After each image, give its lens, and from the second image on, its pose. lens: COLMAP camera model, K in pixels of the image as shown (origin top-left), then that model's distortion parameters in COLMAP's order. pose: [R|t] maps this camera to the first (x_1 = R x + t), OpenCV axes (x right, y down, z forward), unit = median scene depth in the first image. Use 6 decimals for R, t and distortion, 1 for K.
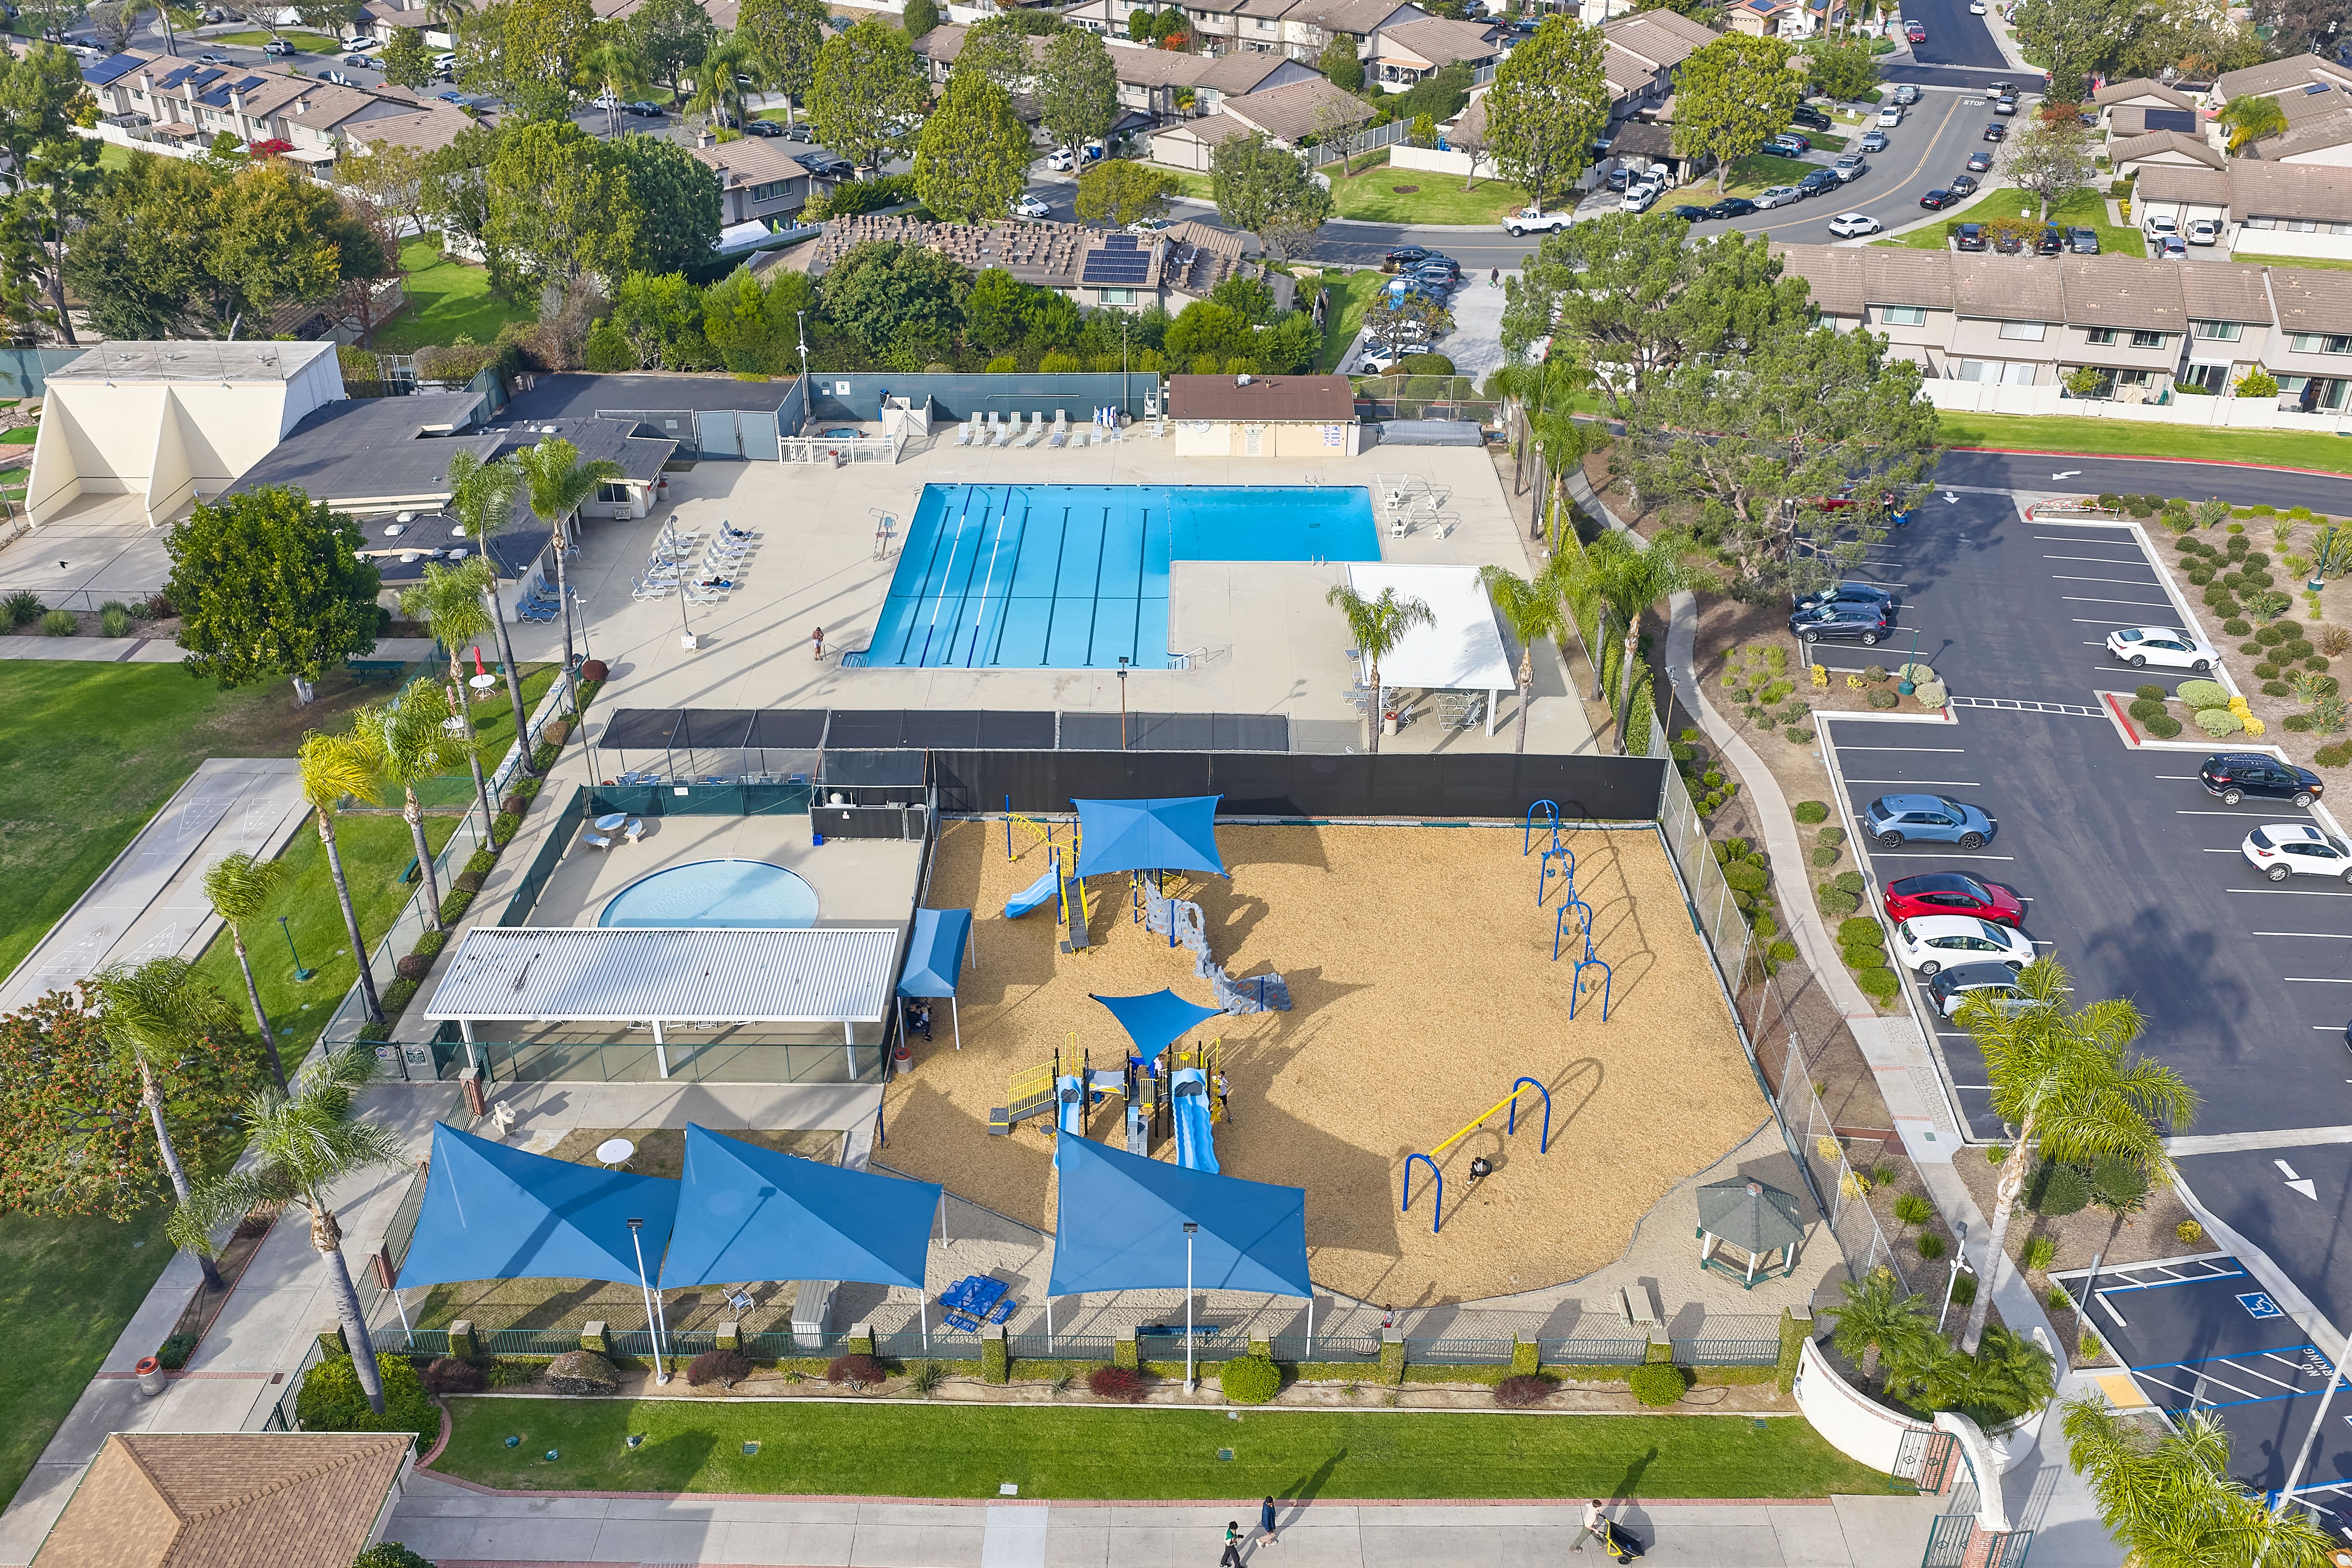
lens RADIAL K [[1946.9, 0, 1176.0], [0, 1946.9, 784.0], [0, 0, 1]] dist [0.007180, -0.013892]
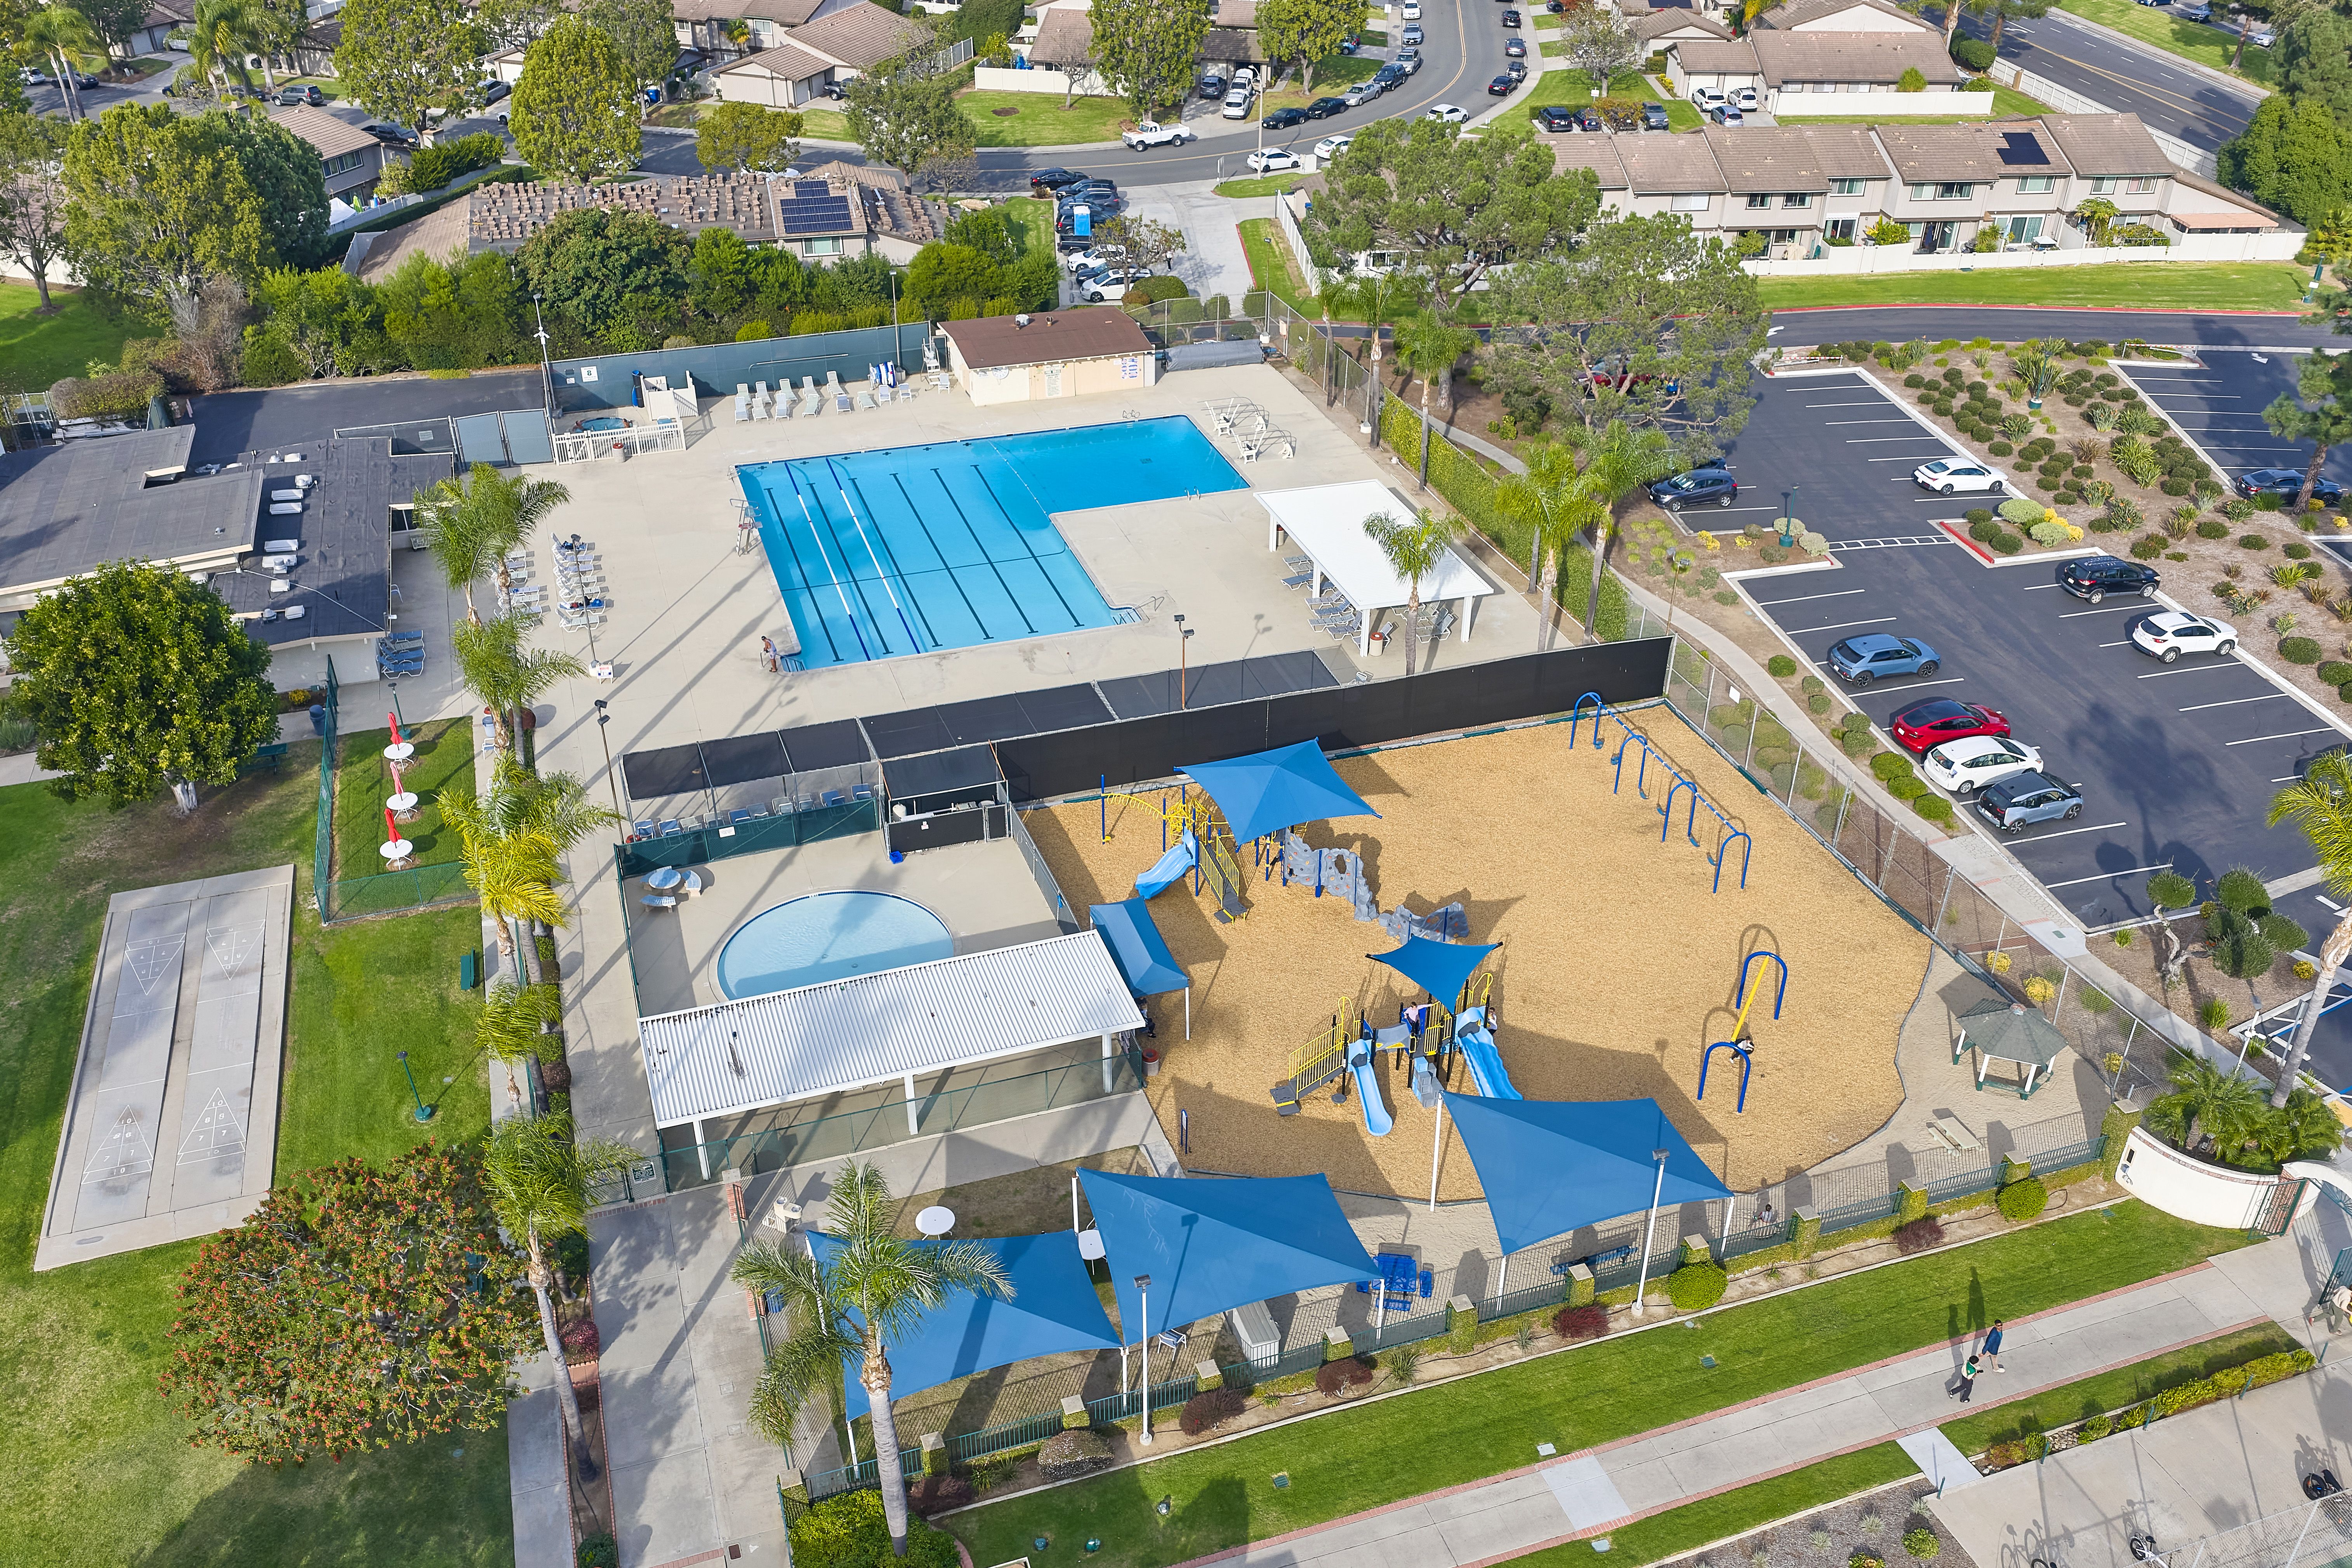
lens RADIAL K [[1946.9, 0, 1176.0], [0, 1946.9, 784.0], [0, 0, 1]] dist [0.007180, -0.013892]
pose [[0.943646, -0.169390, 0.284321, -0.236414], [0.158050, 0.985448, 0.062542, -0.032001], [-0.290778, -0.014080, 0.956687, 0.050361]]
